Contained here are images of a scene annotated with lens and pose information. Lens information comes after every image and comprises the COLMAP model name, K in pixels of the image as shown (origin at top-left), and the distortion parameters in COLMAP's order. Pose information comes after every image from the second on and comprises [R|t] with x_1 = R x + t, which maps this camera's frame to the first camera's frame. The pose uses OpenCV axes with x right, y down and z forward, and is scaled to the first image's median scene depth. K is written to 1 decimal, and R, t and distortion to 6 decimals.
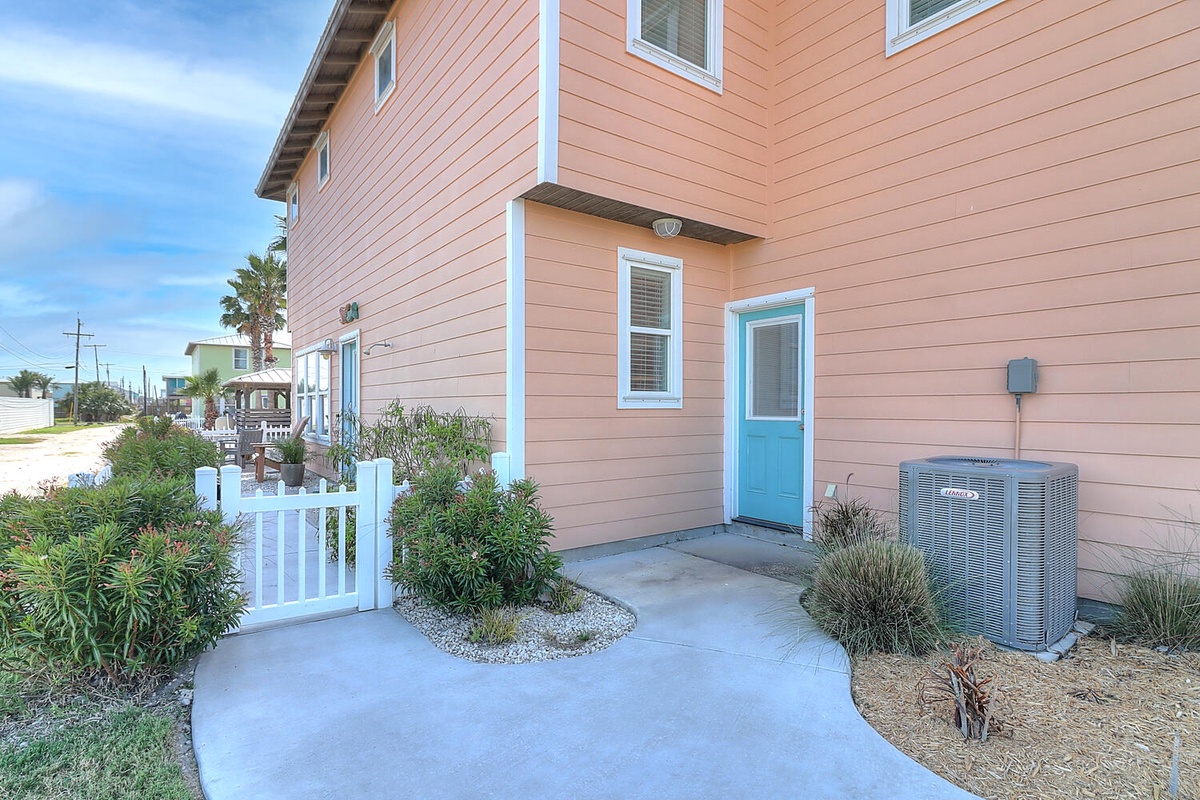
lens RADIAL K [[589.0, 0, 567.1], [0, 589.0, 412.9], [0, 0, 1]] dist [0.001550, 0.000108]
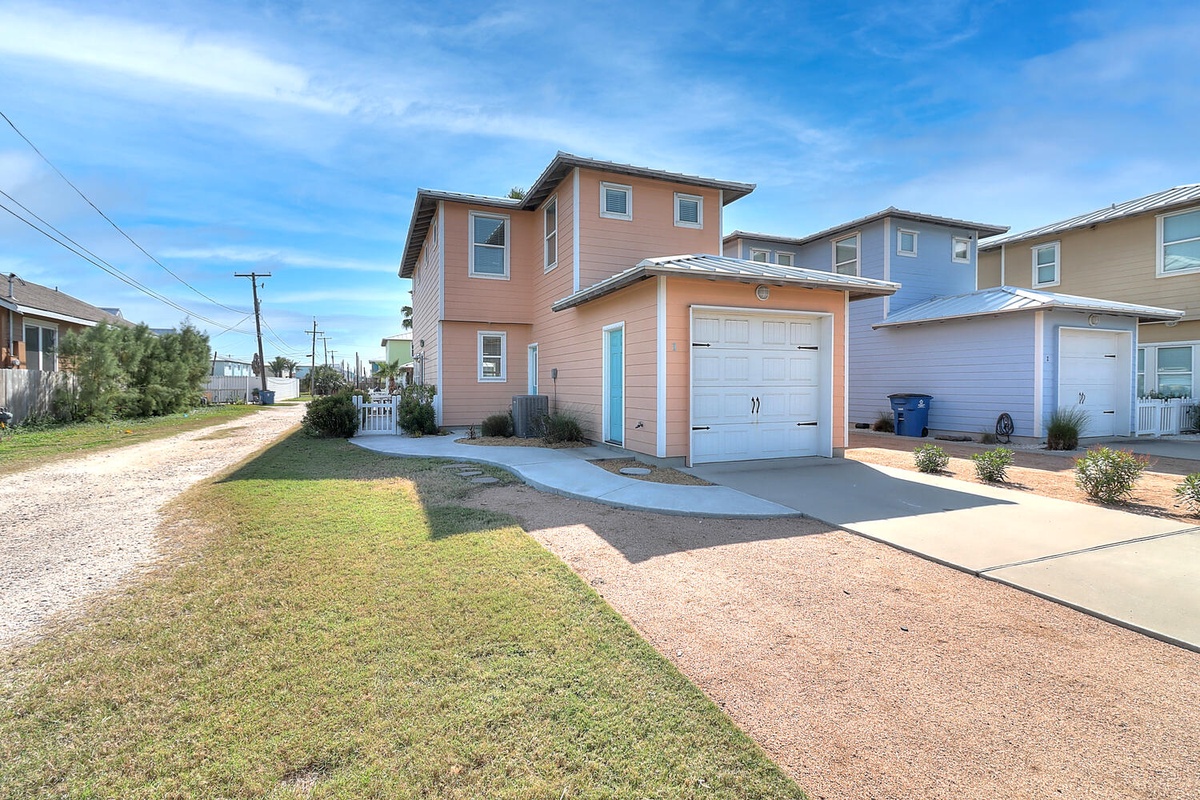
lens RADIAL K [[559.0, 0, 601.6], [0, 559.0, 388.5], [0, 0, 1]] dist [0.000957, 0.000357]
pose [[0.977478, 0.000858, -0.211038, 0.249909], [-0.001271, 0.999998, -0.001822, 0.005351], [0.211036, 0.002049, 0.977476, -0.324504]]
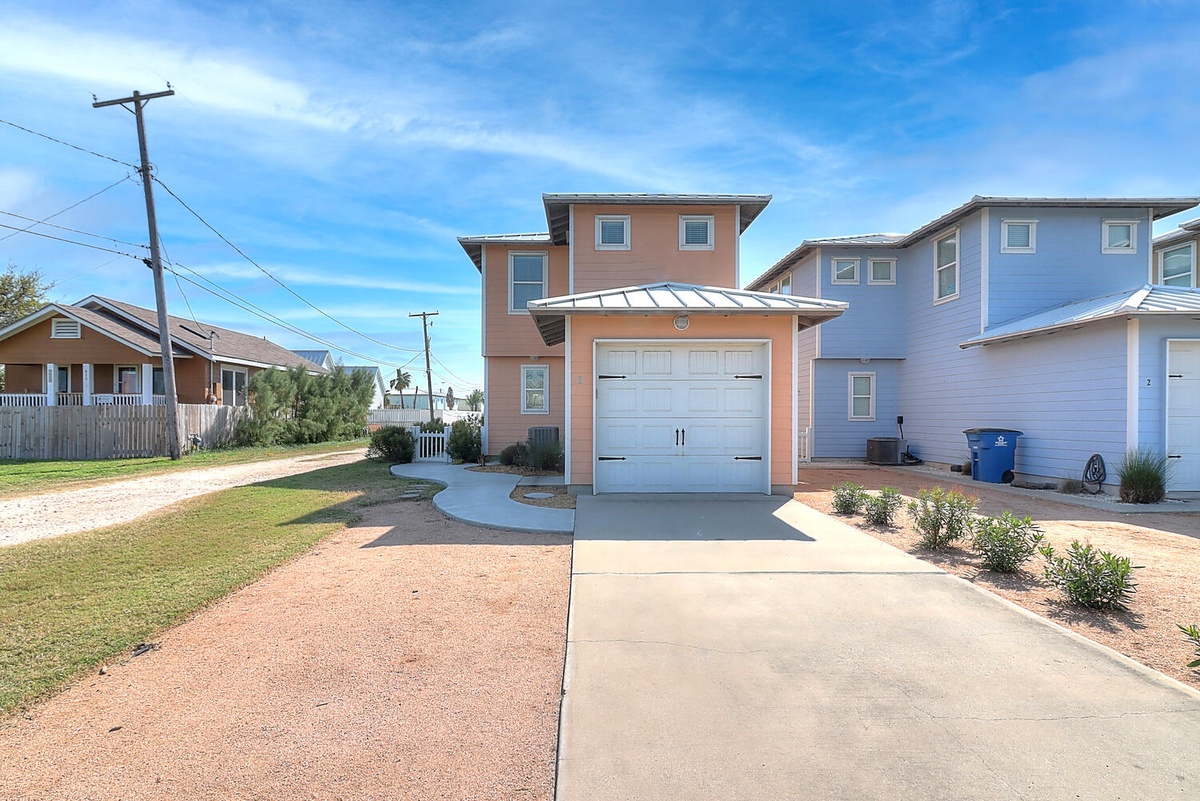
lens RADIAL K [[646.4, 0, 582.0], [0, 646.4, 416.8], [0, 0, 1]] dist [0.000374, 0.000182]
pose [[0.825936, -0.000083, -0.563764, 0.437565], [-0.006274, 0.999937, -0.009338, 0.006706], [0.563729, 0.011250, 0.825883, -0.323358]]
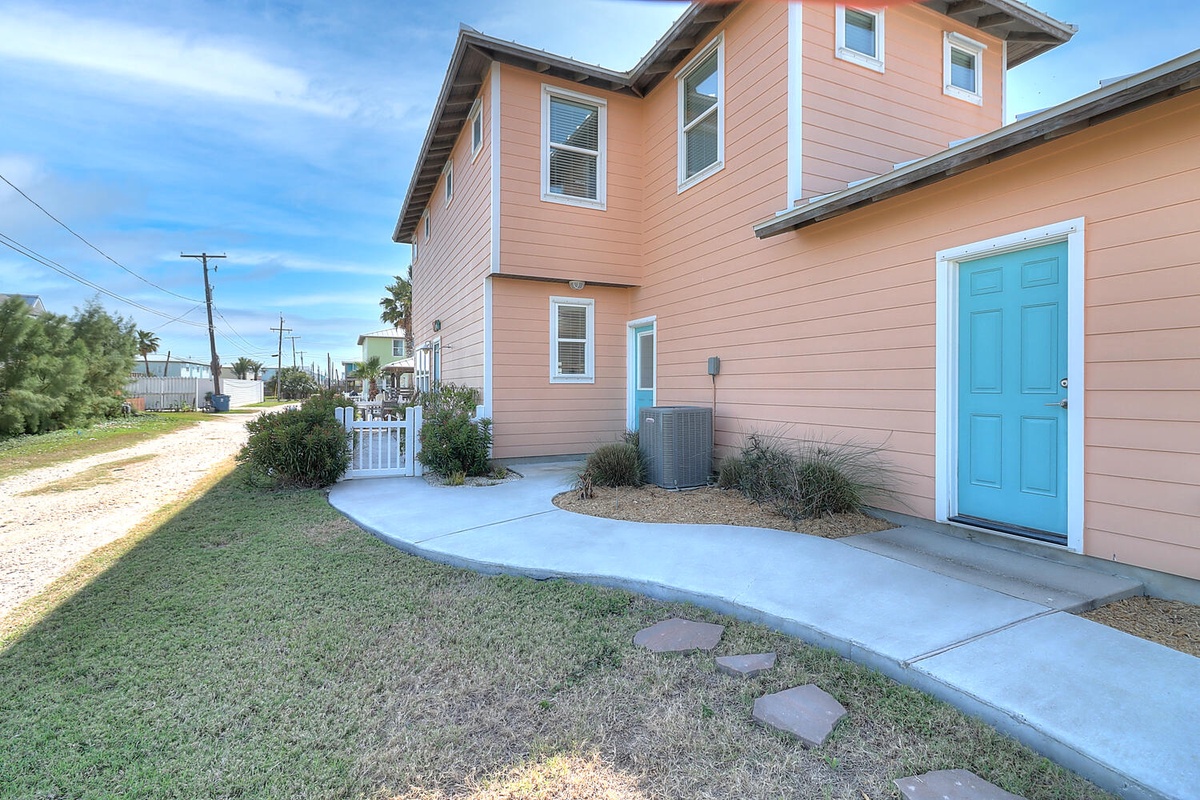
lens RADIAL K [[559.0, 0, 601.6], [0, 559.0, 388.5], [0, 0, 1]] dist [0.000957, 0.000357]
pose [[0.985724, -0.000101, -0.168371, 0.099978], [-0.001251, 0.999968, -0.007924, 0.004109], [0.168366, 0.008022, 0.985692, -0.129192]]
